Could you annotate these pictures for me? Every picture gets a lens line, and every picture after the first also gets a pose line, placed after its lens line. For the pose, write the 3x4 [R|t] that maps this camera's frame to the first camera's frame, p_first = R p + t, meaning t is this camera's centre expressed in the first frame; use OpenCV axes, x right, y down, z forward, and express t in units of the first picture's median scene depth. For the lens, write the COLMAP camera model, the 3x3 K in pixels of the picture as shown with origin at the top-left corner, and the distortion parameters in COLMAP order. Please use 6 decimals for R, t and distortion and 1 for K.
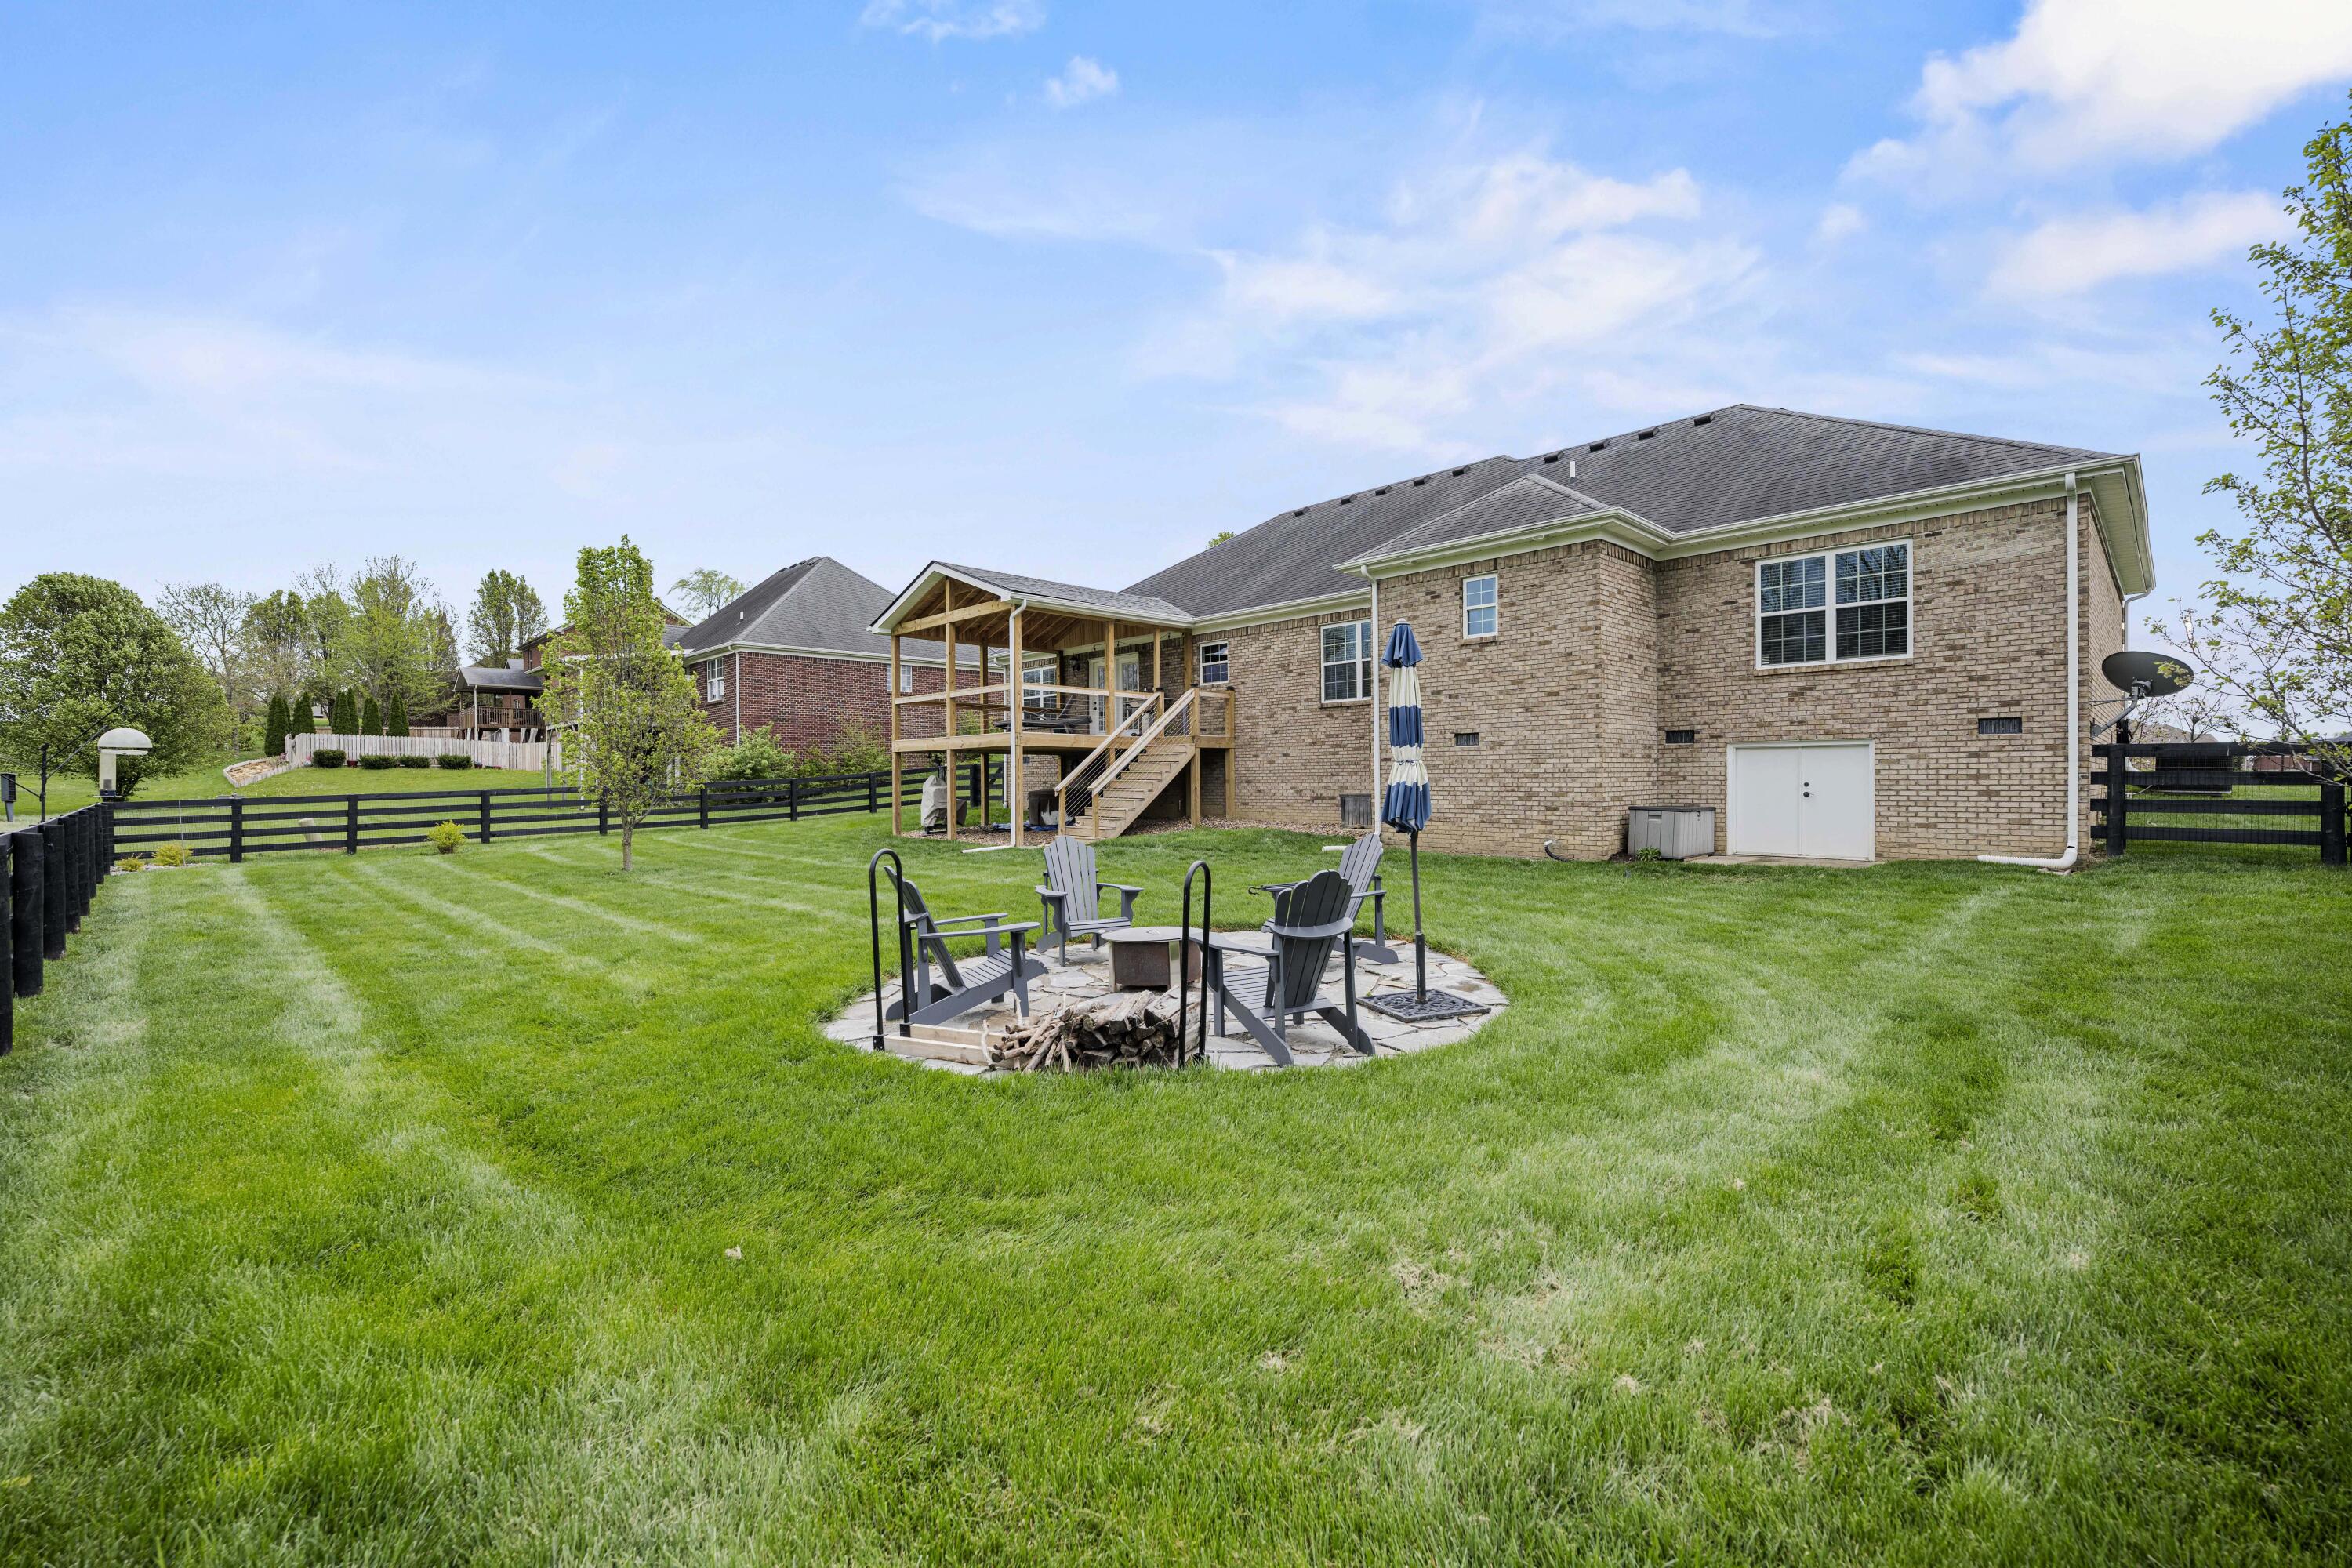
lens RADIAL K [[991.3, 0, 1167.2], [0, 991.3, 745.9], [0, 0, 1]] dist [-0.007784, 0.000116]
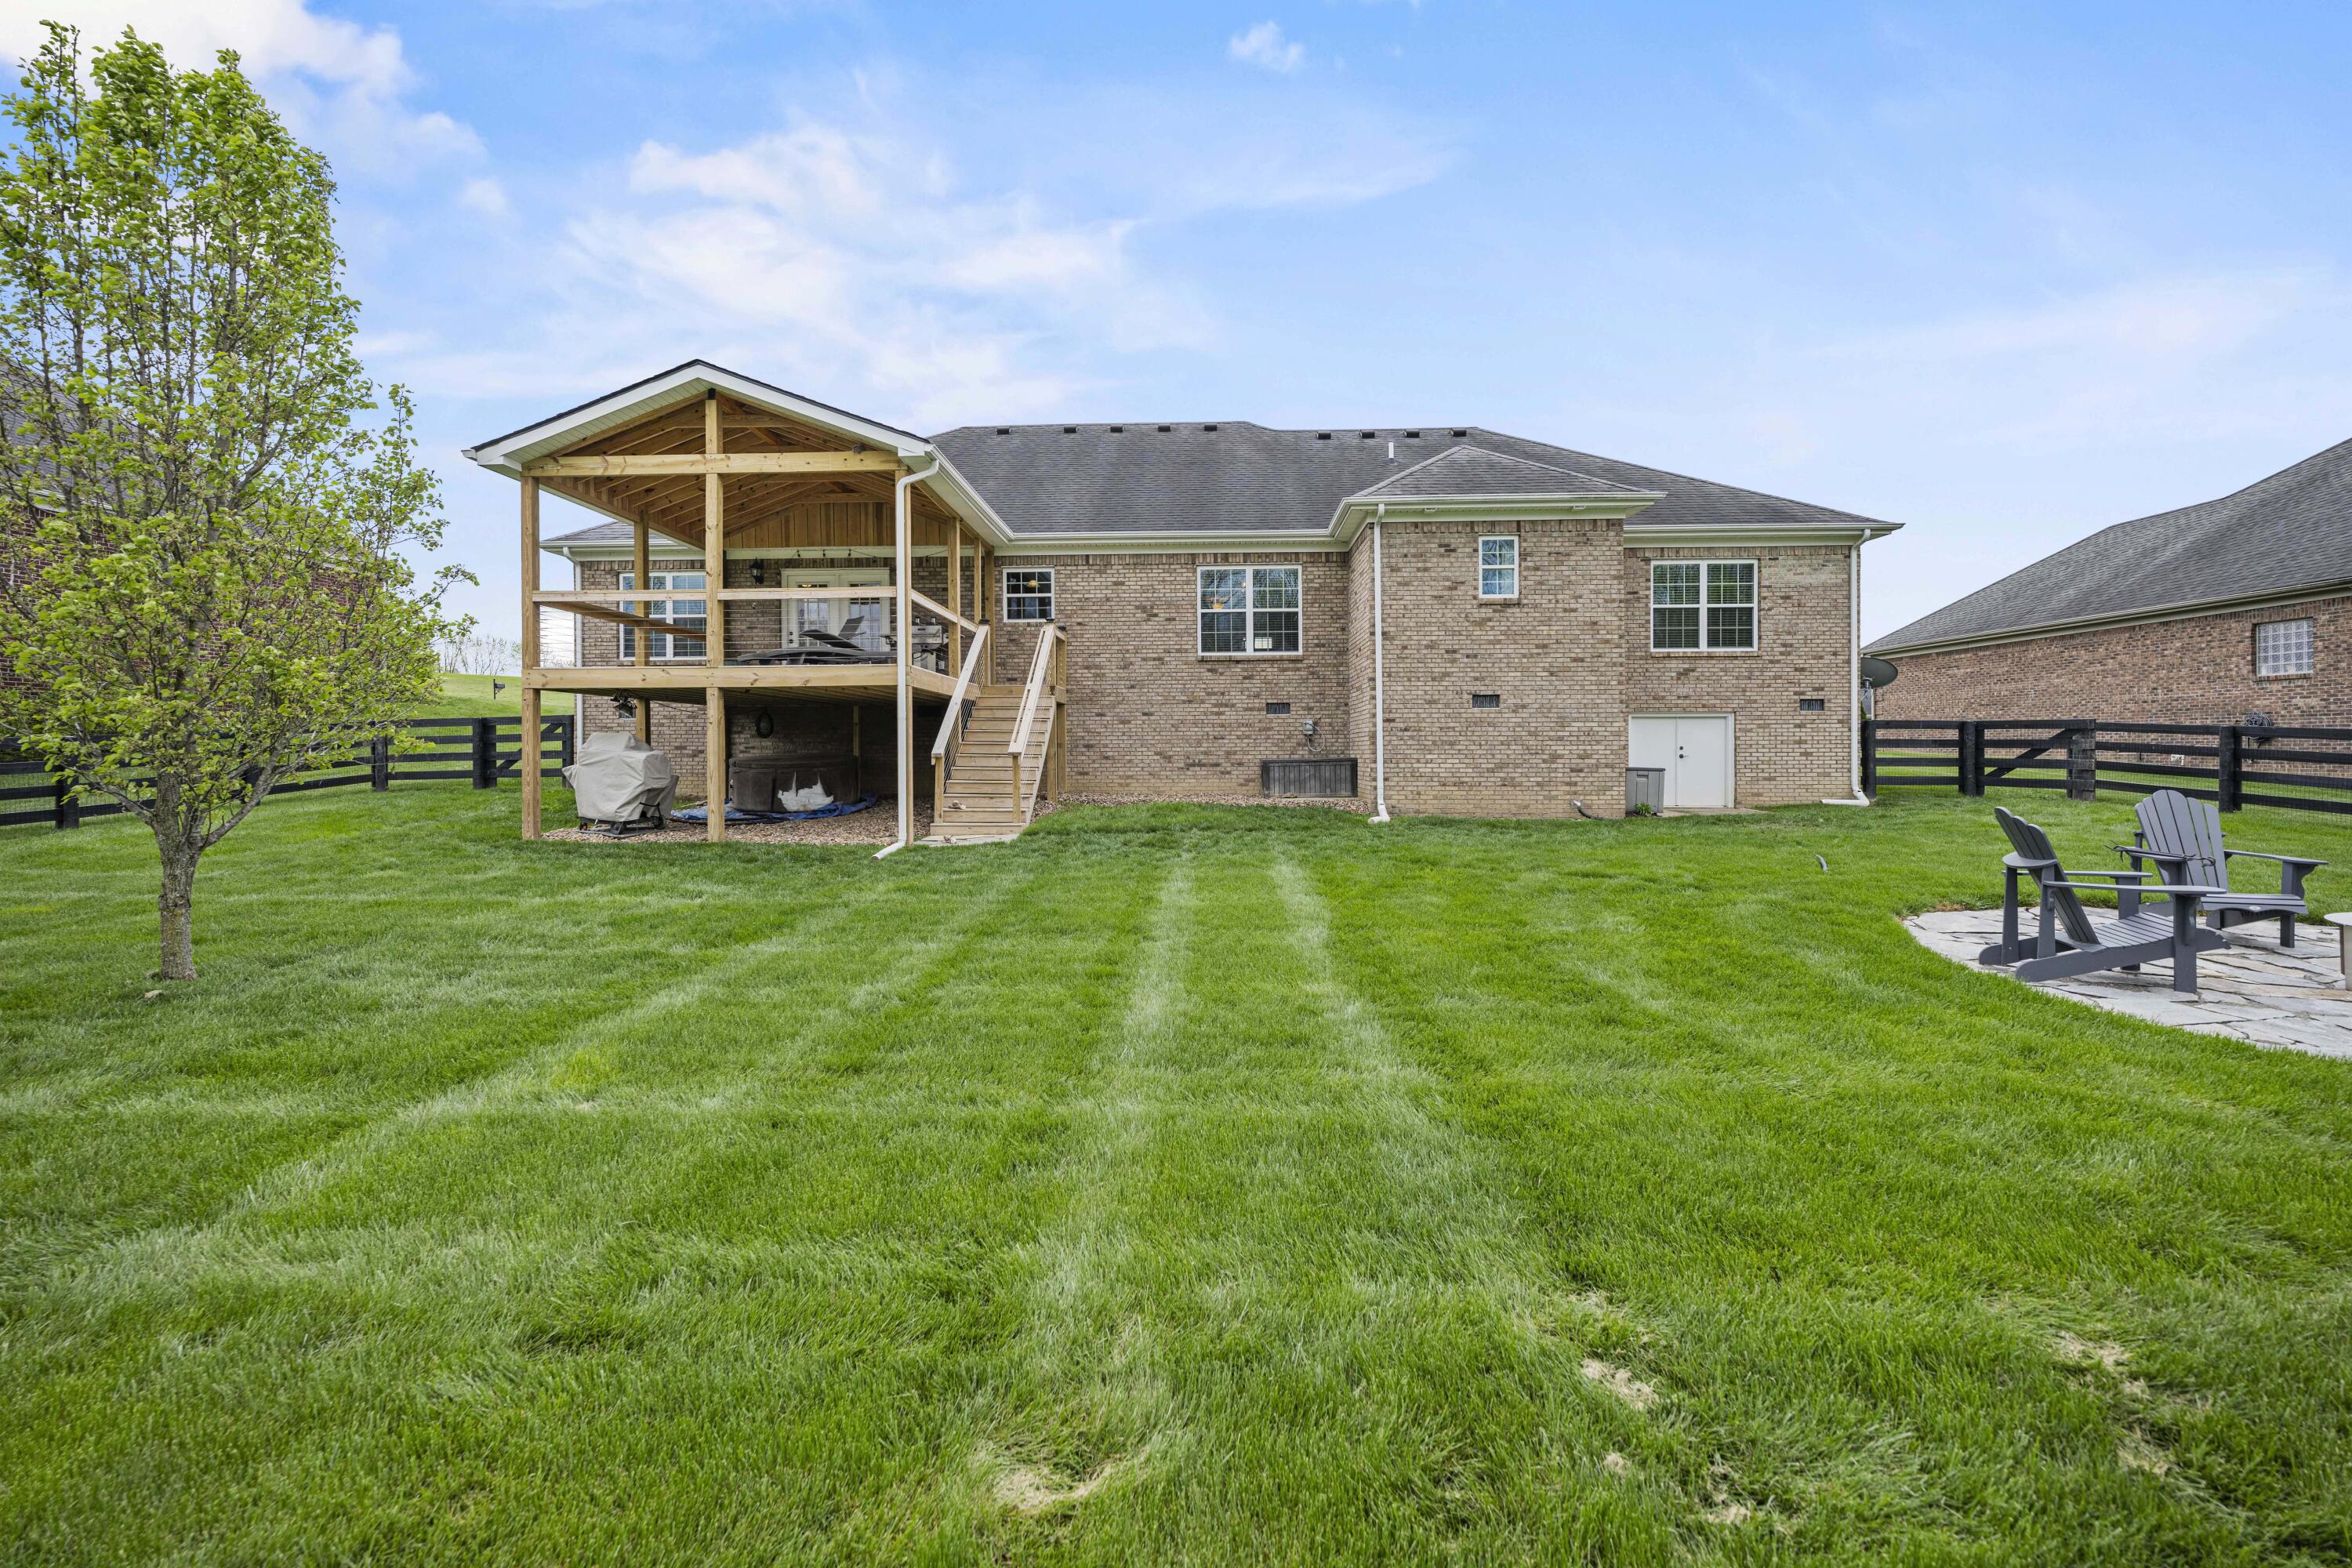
lens RADIAL K [[937.9, 0, 1167.4], [0, 937.9, 740.7], [0, 0, 1]] dist [-0.001256, -0.000055]
pose [[0.708982, 0.010034, 0.705155, -0.604154], [-0.024874, 0.999632, 0.010785, 0.031943], [-0.704788, -0.025187, 0.708971, 0.597877]]
